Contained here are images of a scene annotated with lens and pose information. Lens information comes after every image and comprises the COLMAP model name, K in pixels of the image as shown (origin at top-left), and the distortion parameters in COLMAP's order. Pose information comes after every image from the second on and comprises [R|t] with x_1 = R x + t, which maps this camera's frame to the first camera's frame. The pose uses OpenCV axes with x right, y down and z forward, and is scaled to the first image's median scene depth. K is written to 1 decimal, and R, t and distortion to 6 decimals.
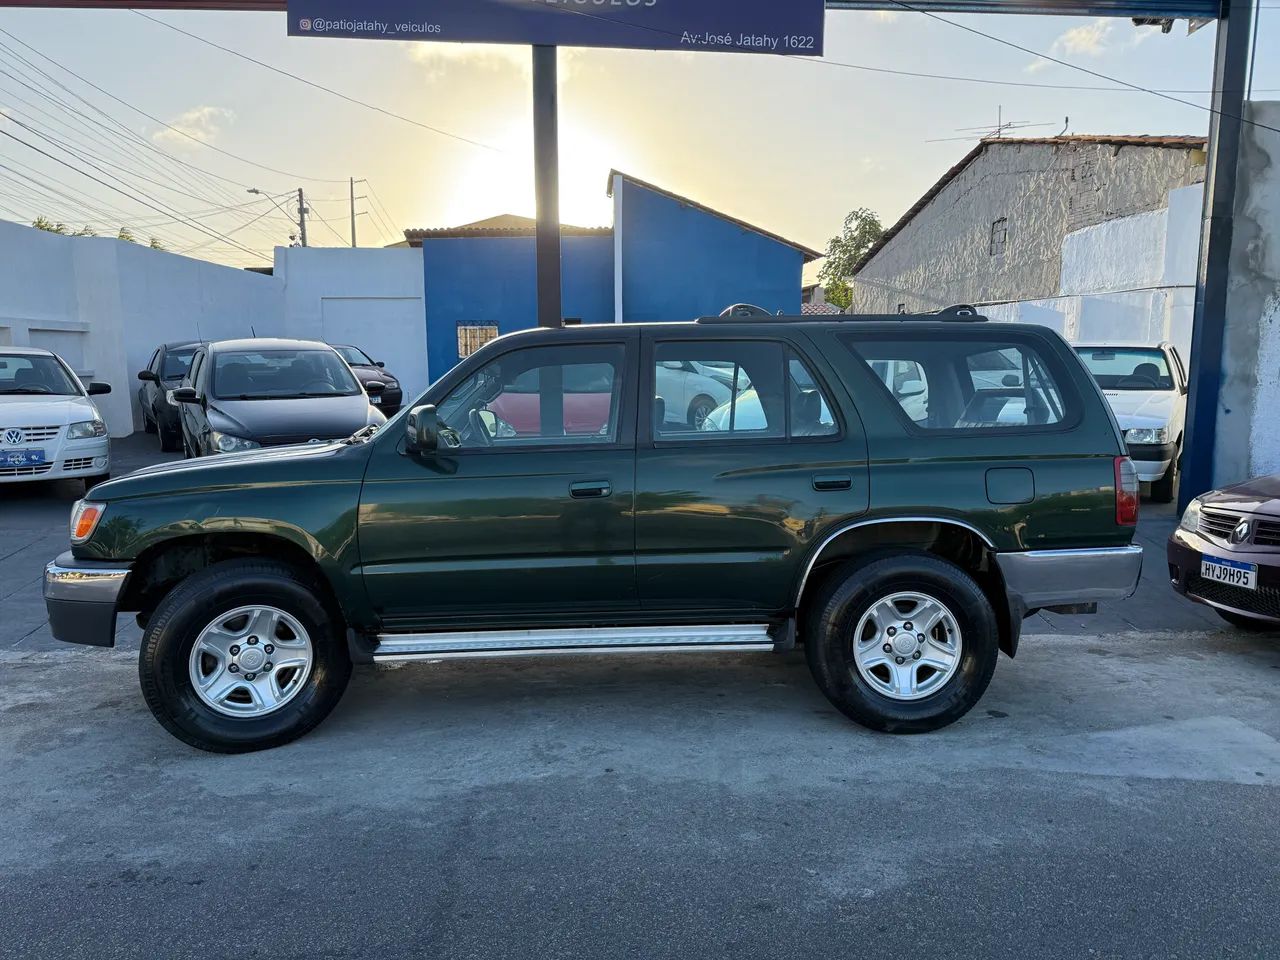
lens RADIAL K [[903.0, 0, 640.0], [0, 903.0, 480.0], [0, 0, 1]] dist [0.052213, -0.074466]
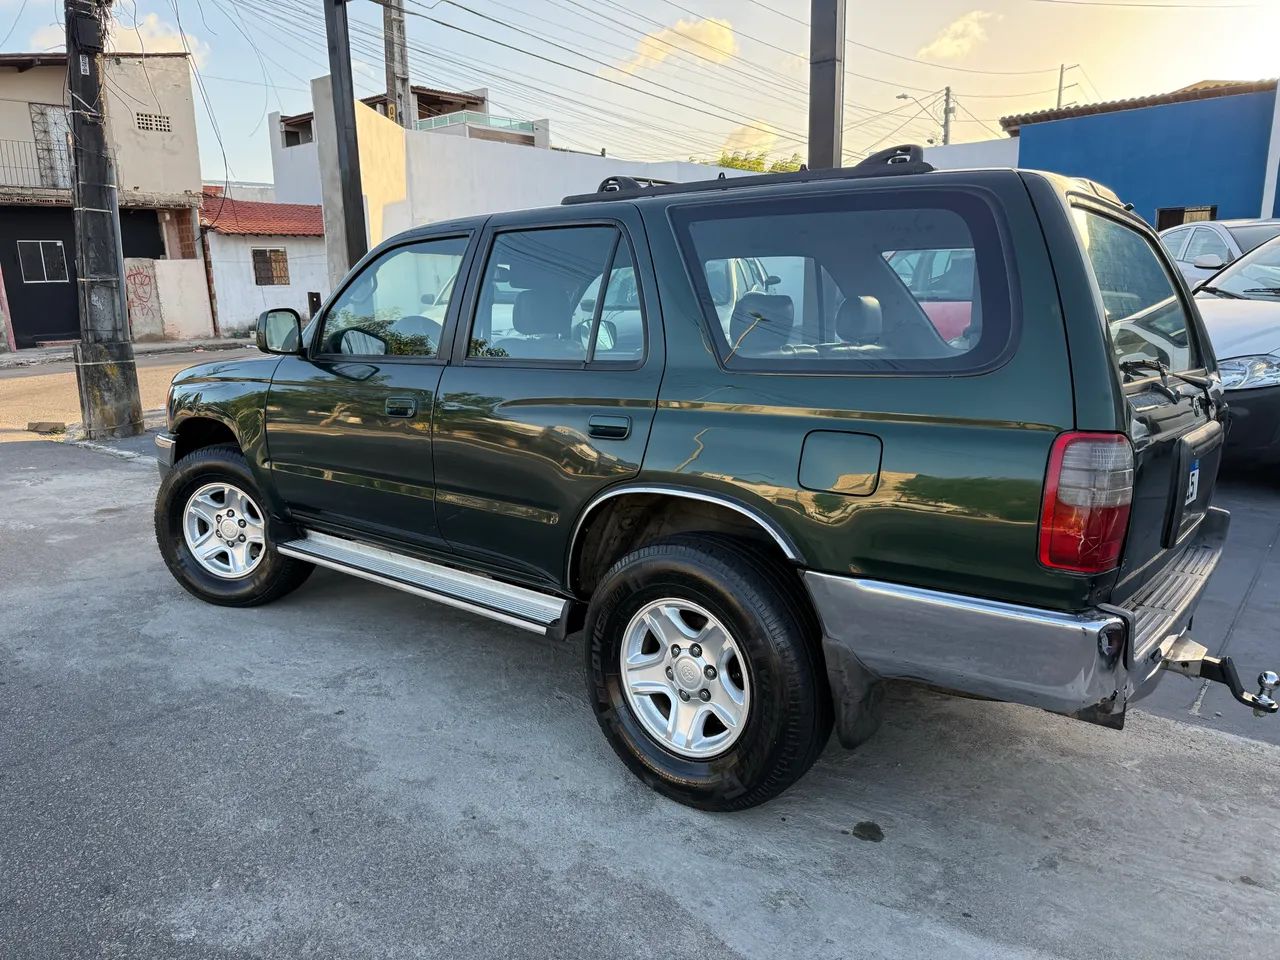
lens RADIAL K [[903.0, 0, 640.0], [0, 903.0, 480.0], [0, 0, 1]] dist [0.052213, -0.074466]
pose [[0.734401, 0.136425, -0.664863, 0.705324], [-0.072246, 0.989738, 0.123284, -0.045611], [0.674859, -0.042506, 0.736721, 0.484982]]
